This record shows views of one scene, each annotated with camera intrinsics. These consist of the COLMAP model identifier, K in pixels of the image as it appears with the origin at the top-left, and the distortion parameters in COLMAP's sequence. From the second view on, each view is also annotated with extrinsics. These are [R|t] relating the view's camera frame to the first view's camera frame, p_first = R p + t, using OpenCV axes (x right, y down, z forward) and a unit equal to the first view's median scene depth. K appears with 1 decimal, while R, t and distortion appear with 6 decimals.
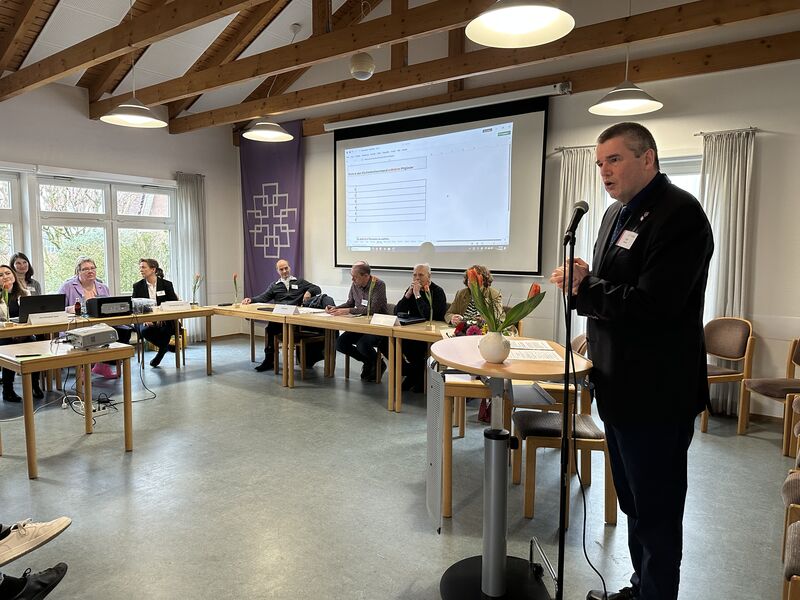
lens RADIAL K [[554.1, 0, 389.9], [0, 554.1, 300.3], [0, 0, 1]] dist [0.095307, -0.000053]
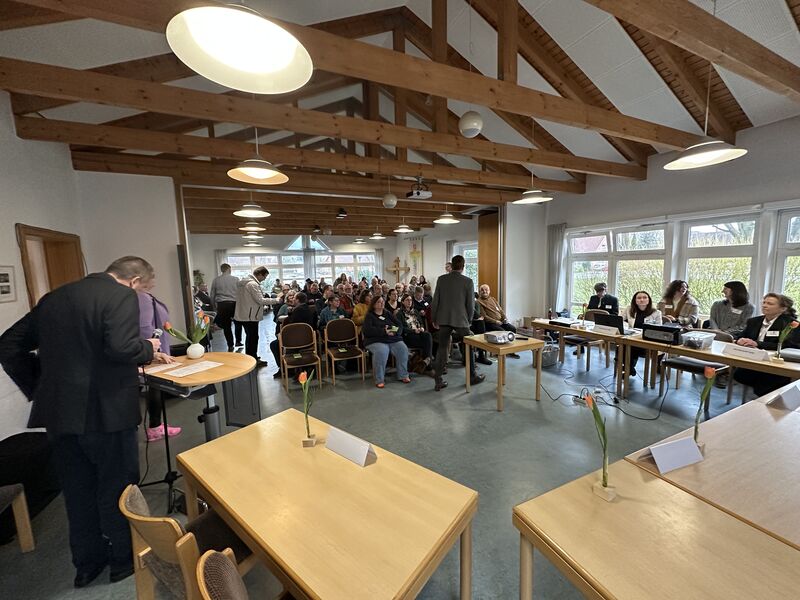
lens RADIAL K [[319.8, 0, 400.0], [0, 319.8, 300.0], [0, 0, 1]] dist [-0.000064, -0.000007]
pose [[-0.470791, 0.093977, -0.877225, 0.421845], [-0.089507, 0.984092, 0.153462, -0.109991], [0.877692, 0.150766, -0.454891, 0.939127]]
